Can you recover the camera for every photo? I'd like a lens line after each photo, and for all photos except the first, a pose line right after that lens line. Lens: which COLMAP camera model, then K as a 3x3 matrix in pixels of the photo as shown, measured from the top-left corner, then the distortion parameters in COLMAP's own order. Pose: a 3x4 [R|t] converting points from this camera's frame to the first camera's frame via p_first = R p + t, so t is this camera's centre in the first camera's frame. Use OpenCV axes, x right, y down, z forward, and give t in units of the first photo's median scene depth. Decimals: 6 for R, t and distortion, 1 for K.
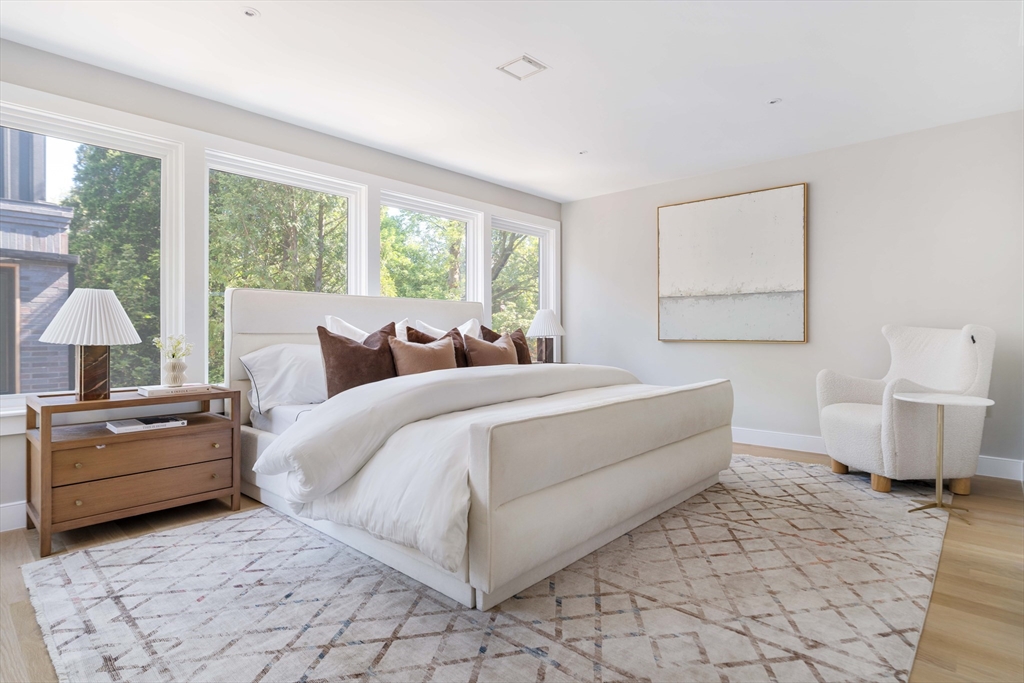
lens RADIAL K [[530.3, 0, 513.6], [0, 530.3, 338.2], [0, 0, 1]] dist [-0.005944, 0.000362]
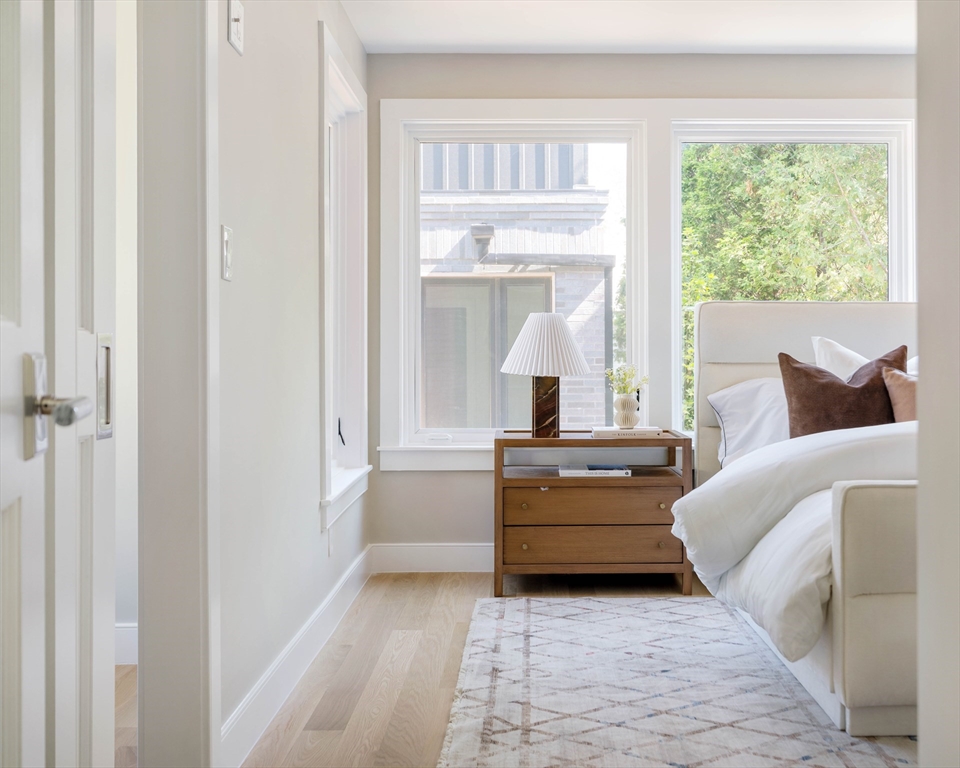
lens RADIAL K [[974.4, 0, 480.4], [0, 974.4, 380.8], [0, 0, 1]] dist [-0.022837, 0.000000]
pose [[0.666309, 0.013485, -0.745554, 0.469994], [-0.006457, 0.999903, 0.012315, 0.001664], [0.745648, -0.003391, 0.666332, -0.231181]]
